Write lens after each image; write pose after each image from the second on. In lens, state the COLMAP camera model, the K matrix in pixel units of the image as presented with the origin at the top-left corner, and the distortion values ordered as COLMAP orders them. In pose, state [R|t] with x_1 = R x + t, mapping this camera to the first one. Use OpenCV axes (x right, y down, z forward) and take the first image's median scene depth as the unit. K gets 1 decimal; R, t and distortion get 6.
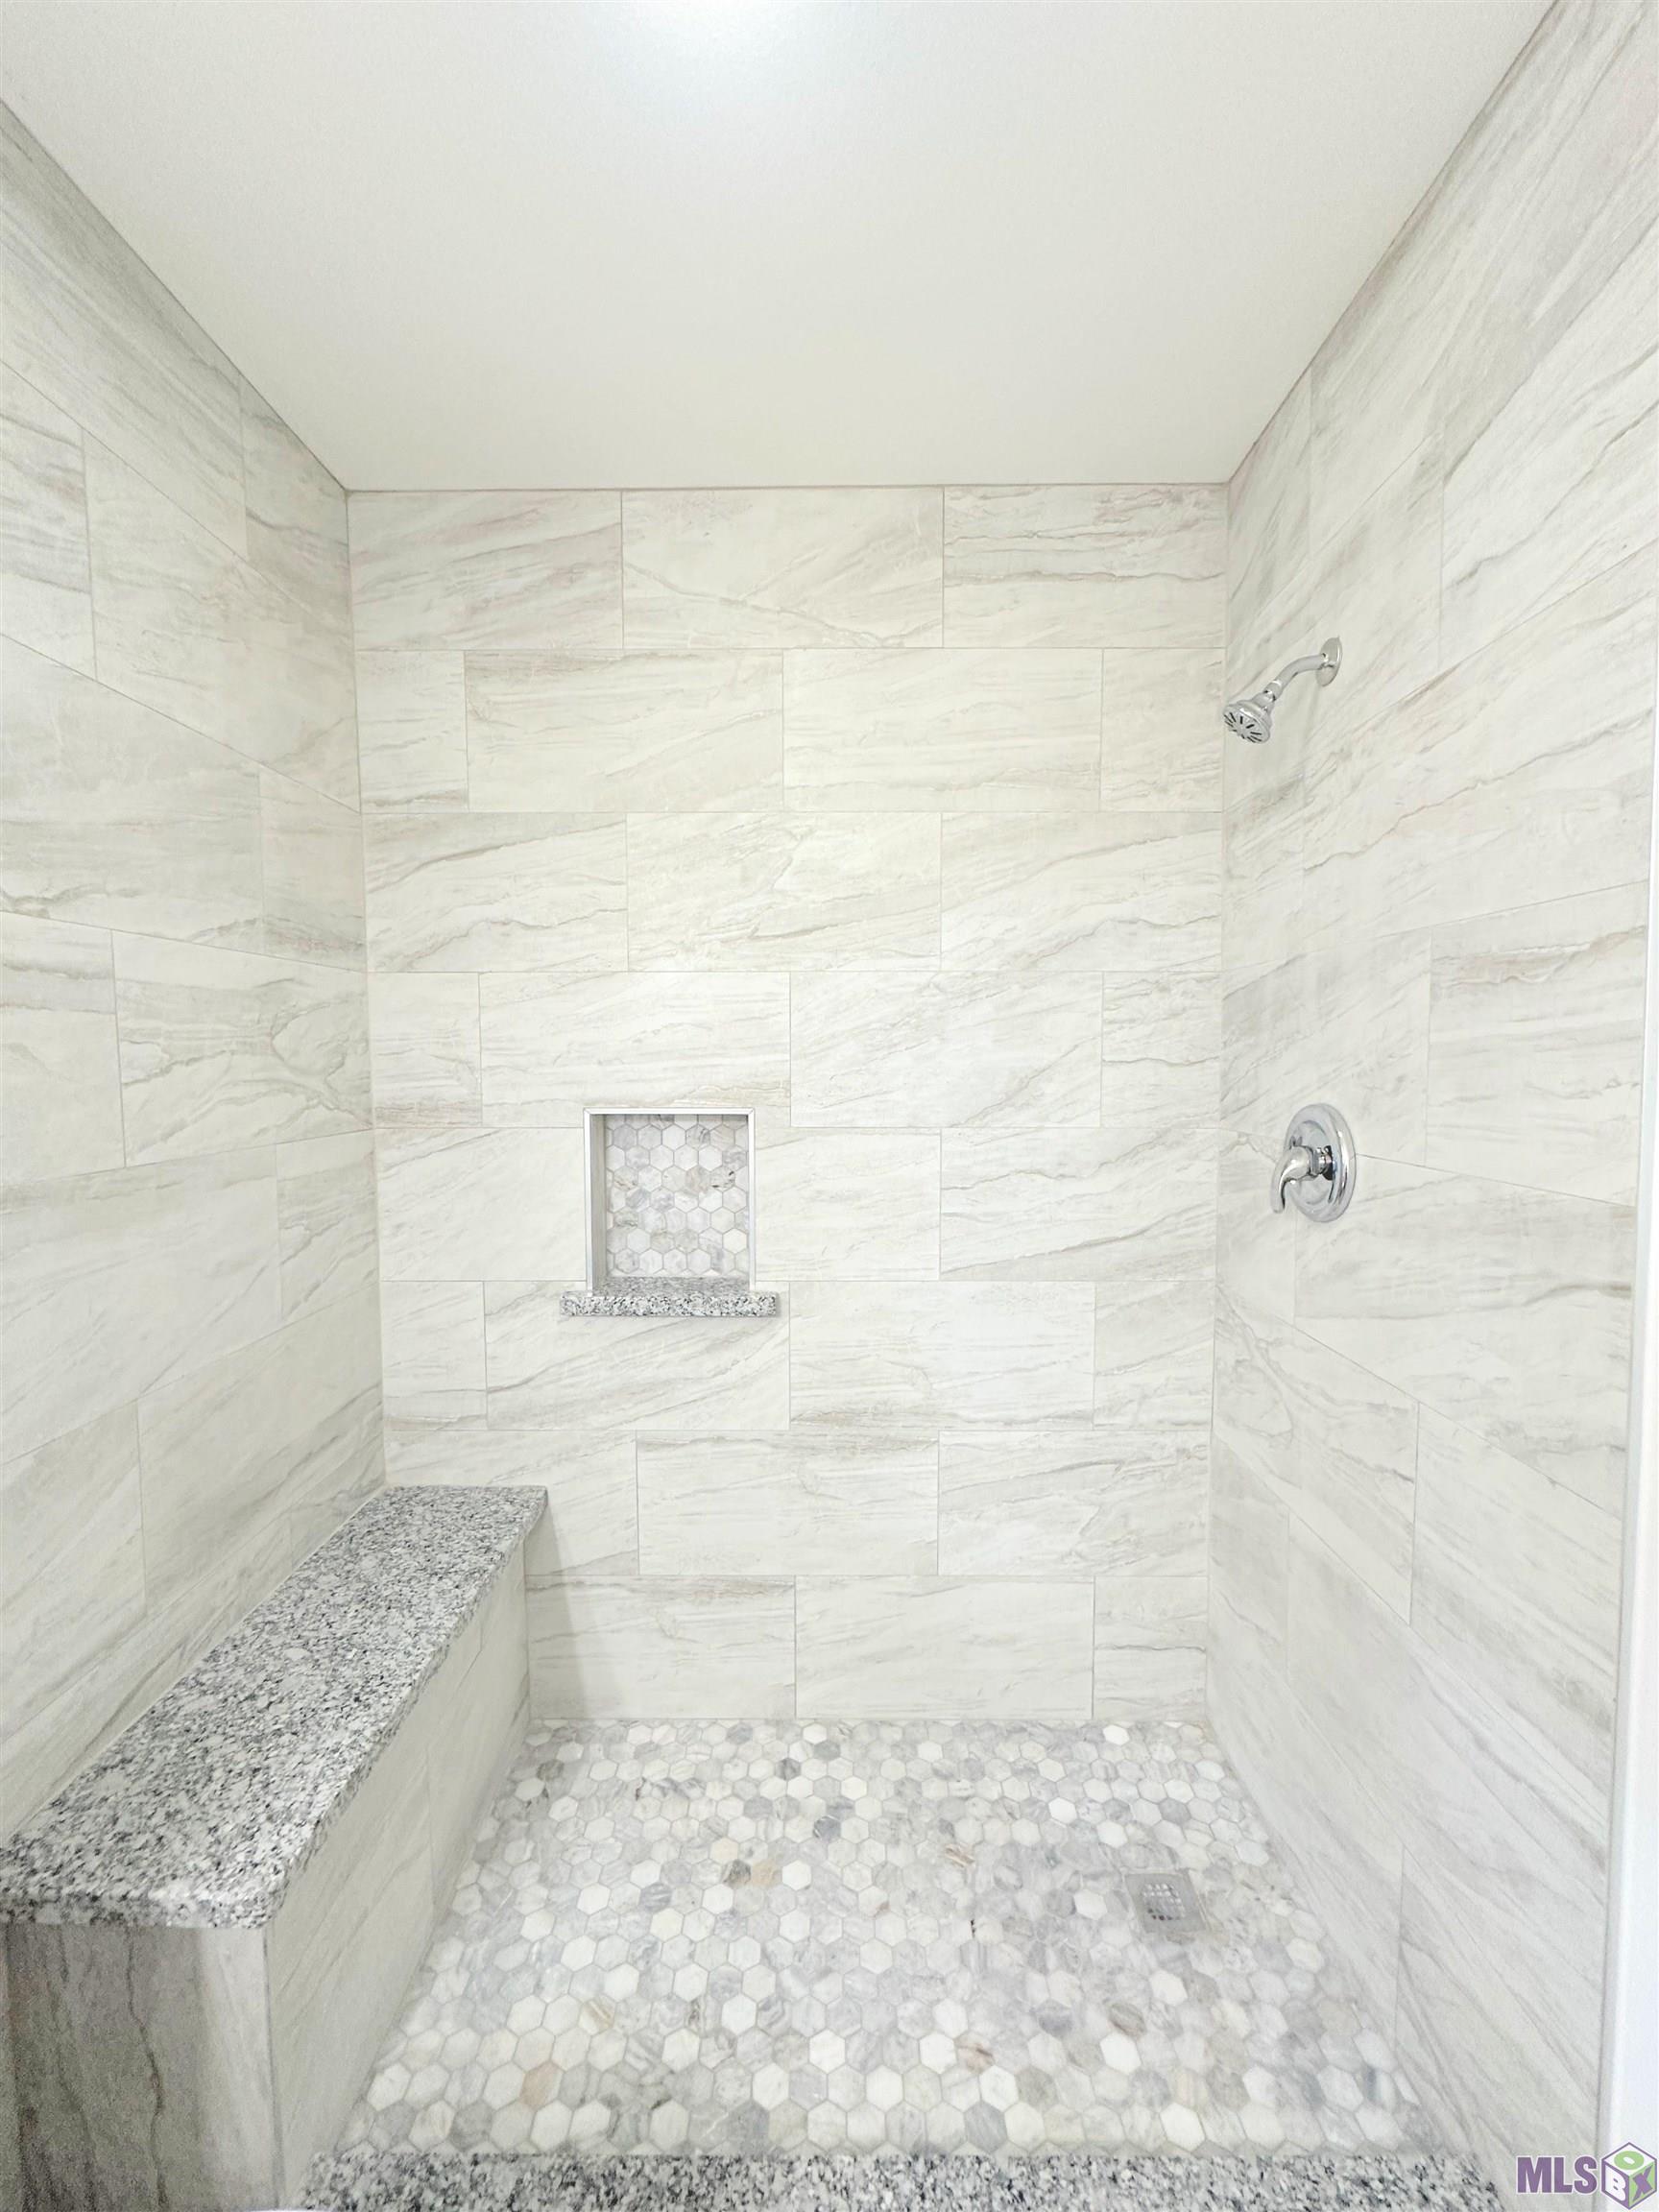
lens RADIAL K [[884.9, 0, 833.0], [0, 884.9, 1097.6], [0, 0, 1]] dist [-0.005156, 0.000637]
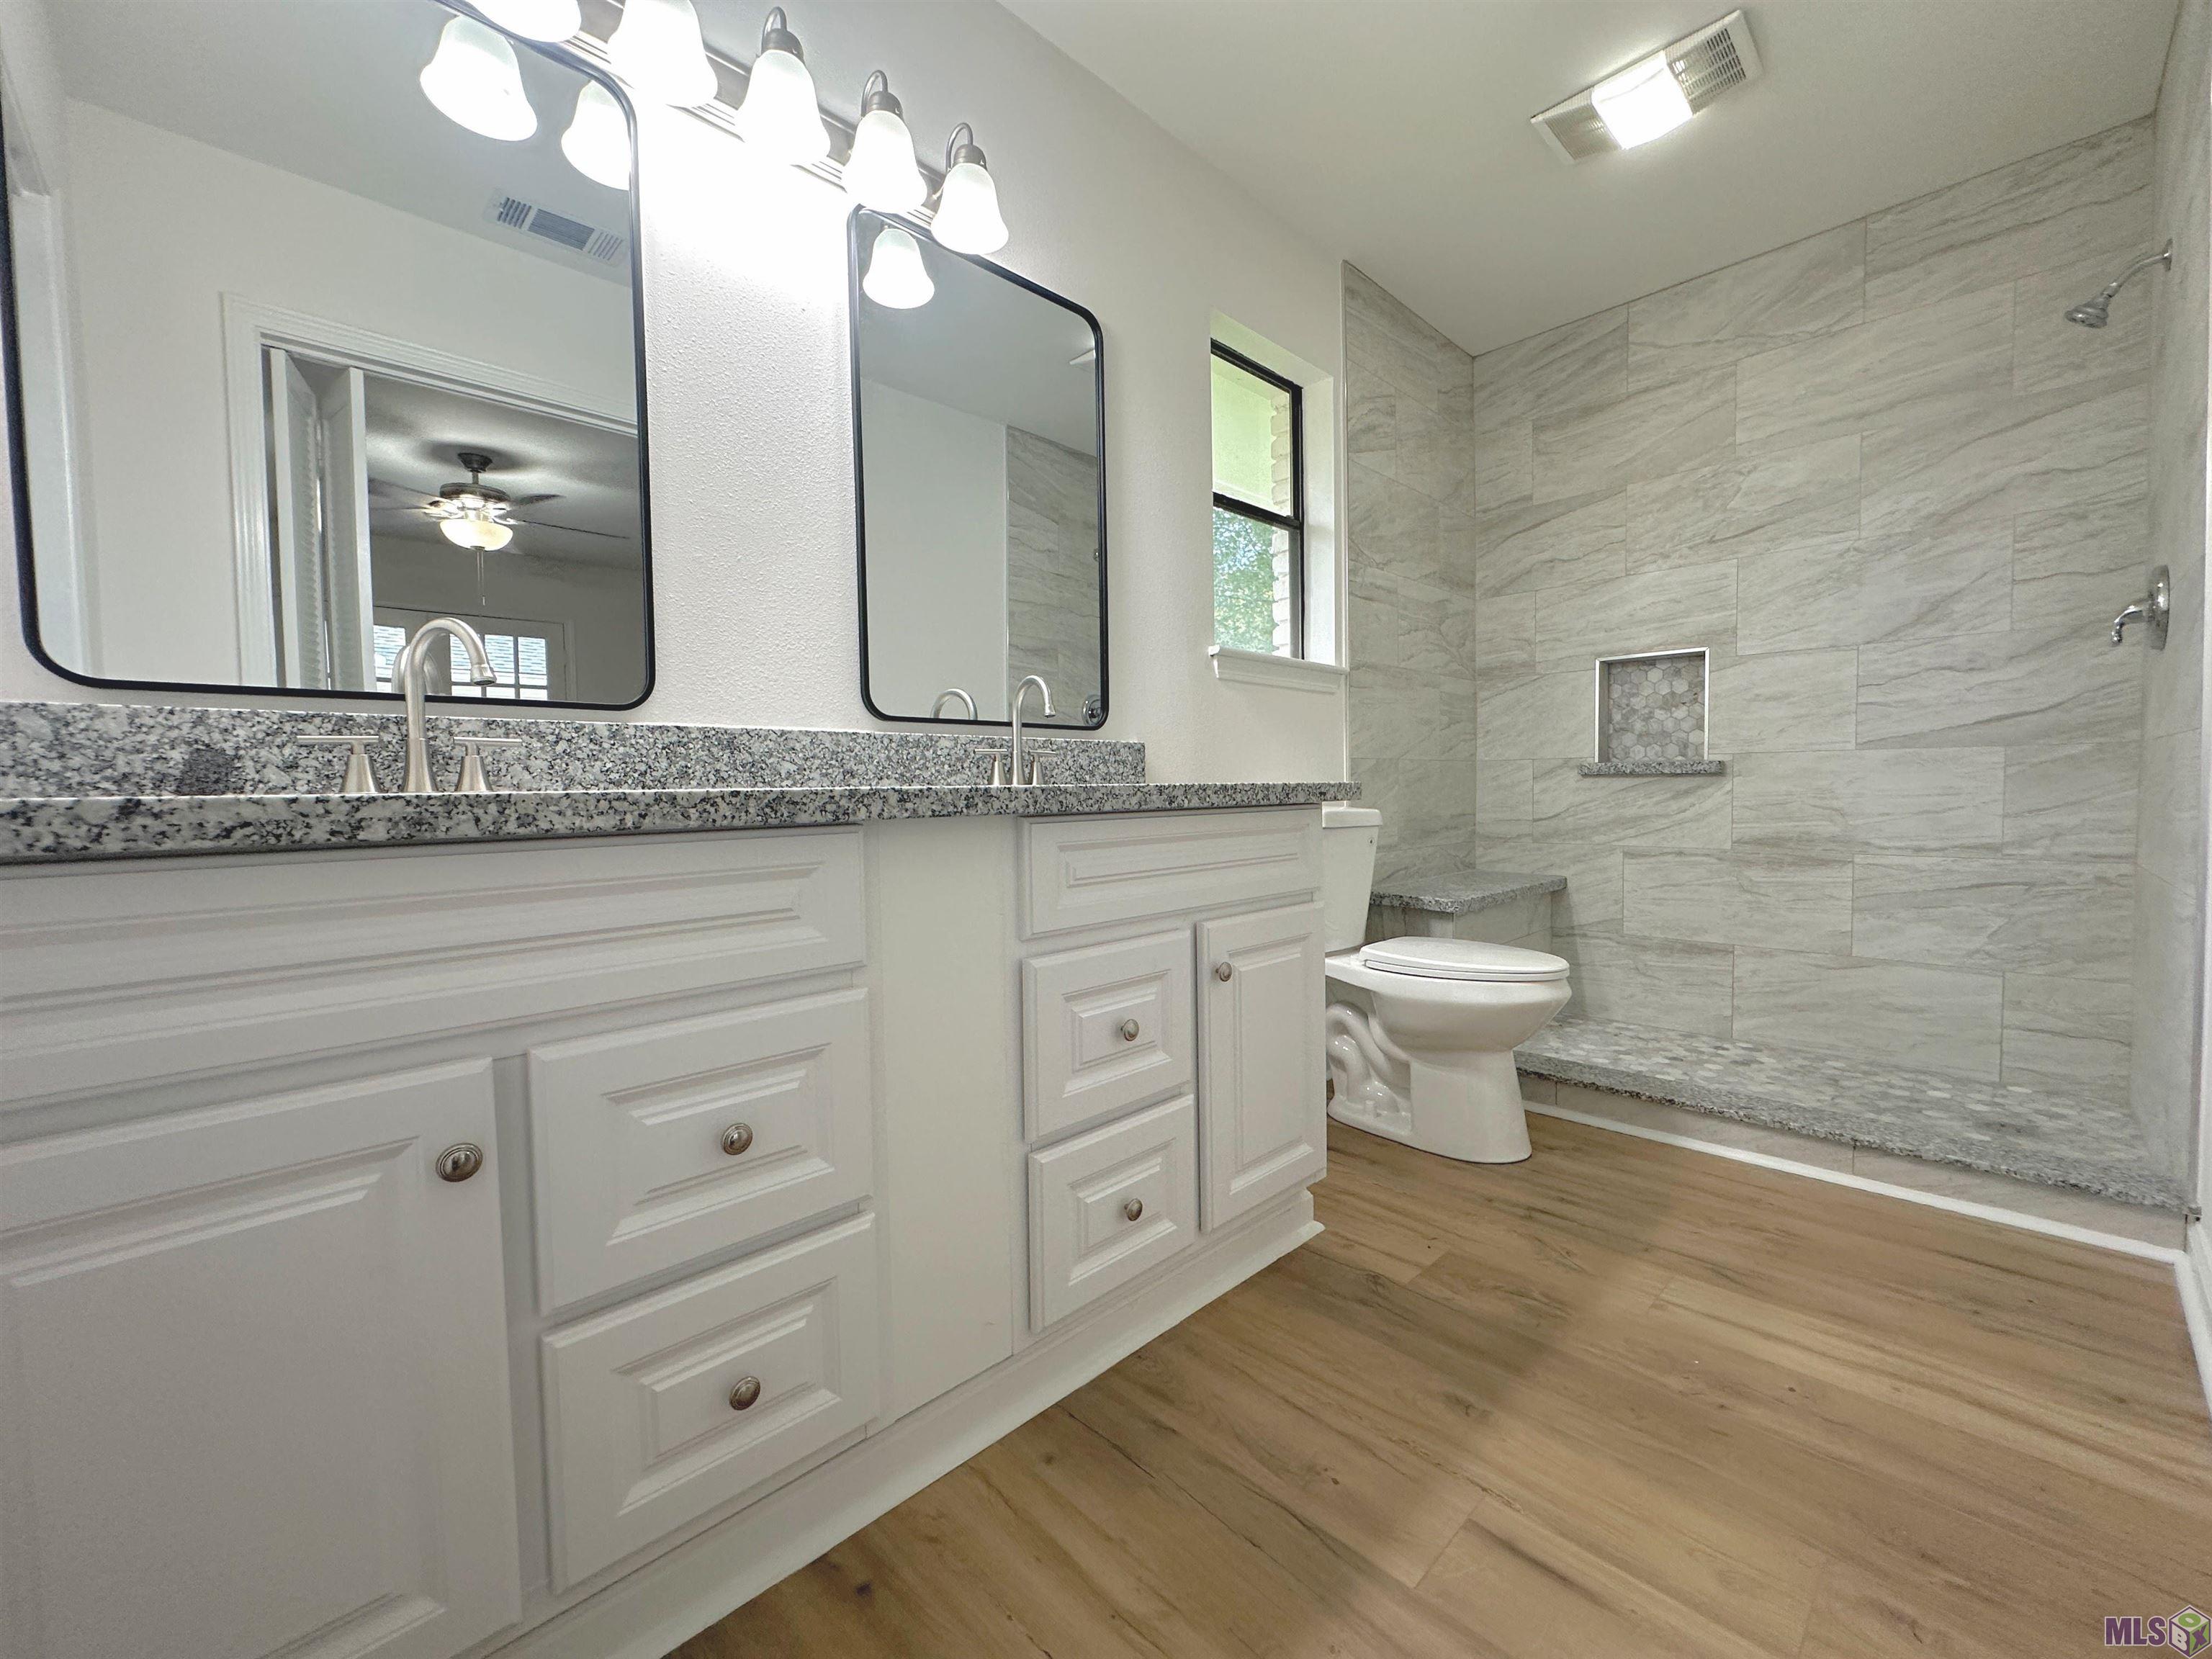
lens RADIAL K [[884.9, 0, 1103.0], [0, 884.9, 825.9], [0, 0, 1]] dist [-0.005156, 0.000637]
pose [[0.701896, 0.024185, -0.711869, 0.294528], [-0.025761, 0.999631, 0.008560, 0.359986], [0.711814, 0.012330, 0.702260, -0.944368]]
